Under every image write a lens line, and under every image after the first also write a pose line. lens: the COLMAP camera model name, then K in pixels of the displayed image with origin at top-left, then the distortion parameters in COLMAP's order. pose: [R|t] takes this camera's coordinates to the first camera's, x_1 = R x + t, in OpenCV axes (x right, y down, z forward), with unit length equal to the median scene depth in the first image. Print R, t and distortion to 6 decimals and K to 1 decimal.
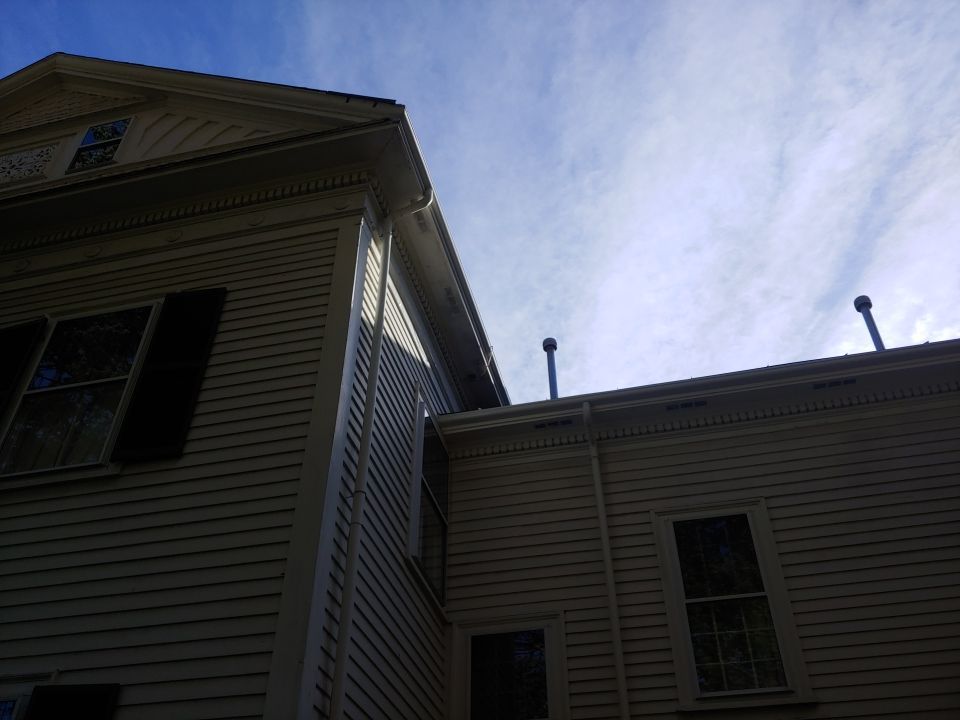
lens RADIAL K [[844.9, 0, 472.2], [0, 844.9, 357.7], [0, 0, 1]] dist [0.007556, -0.007287]
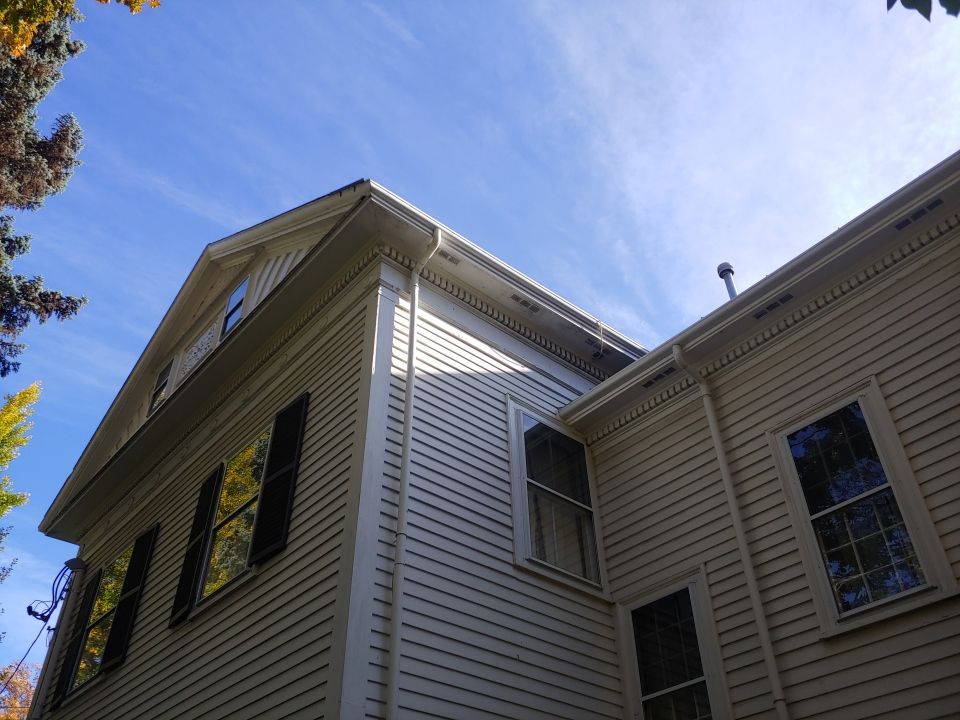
lens RADIAL K [[844.9, 0, 472.2], [0, 844.9, 357.7], [0, 0, 1]] dist [0.007556, -0.007287]
pose [[0.805360, -0.388297, -0.447906, 0.410634], [0.399988, 0.913622, -0.072833, 0.046898], [0.437498, -0.120501, 0.891109, 0.044167]]
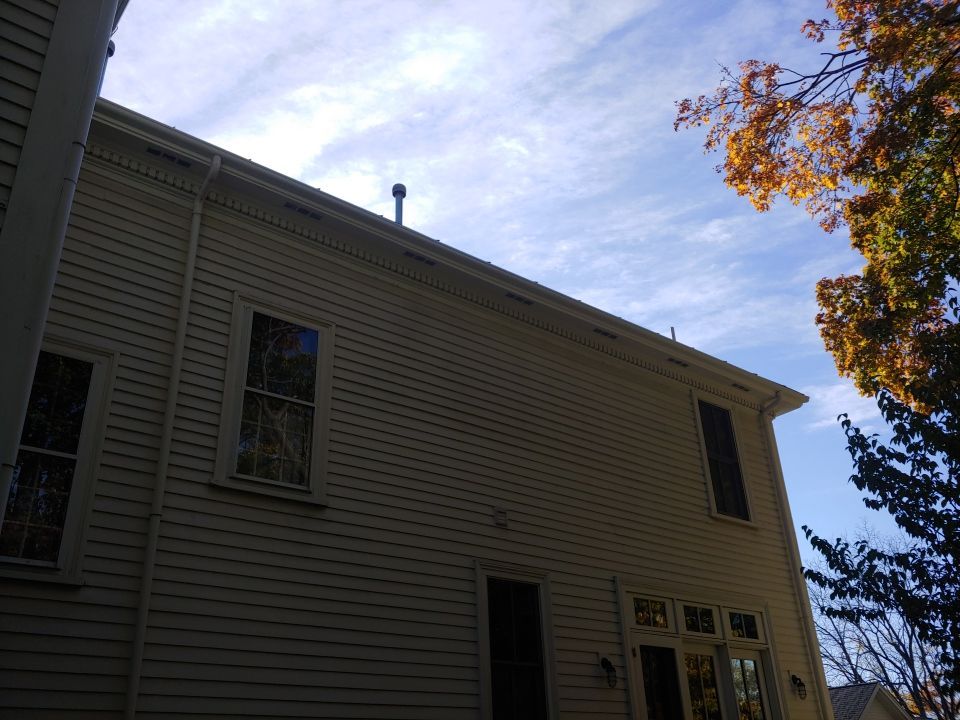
lens RADIAL K [[844.9, 0, 472.2], [0, 844.9, 357.7], [0, 0, 1]] dist [0.007556, -0.007287]
pose [[0.619176, 0.340675, 0.707504, -0.291567], [-0.495850, 0.868263, 0.015862, 0.099313], [-0.608896, -0.360638, 0.706531, 0.123147]]
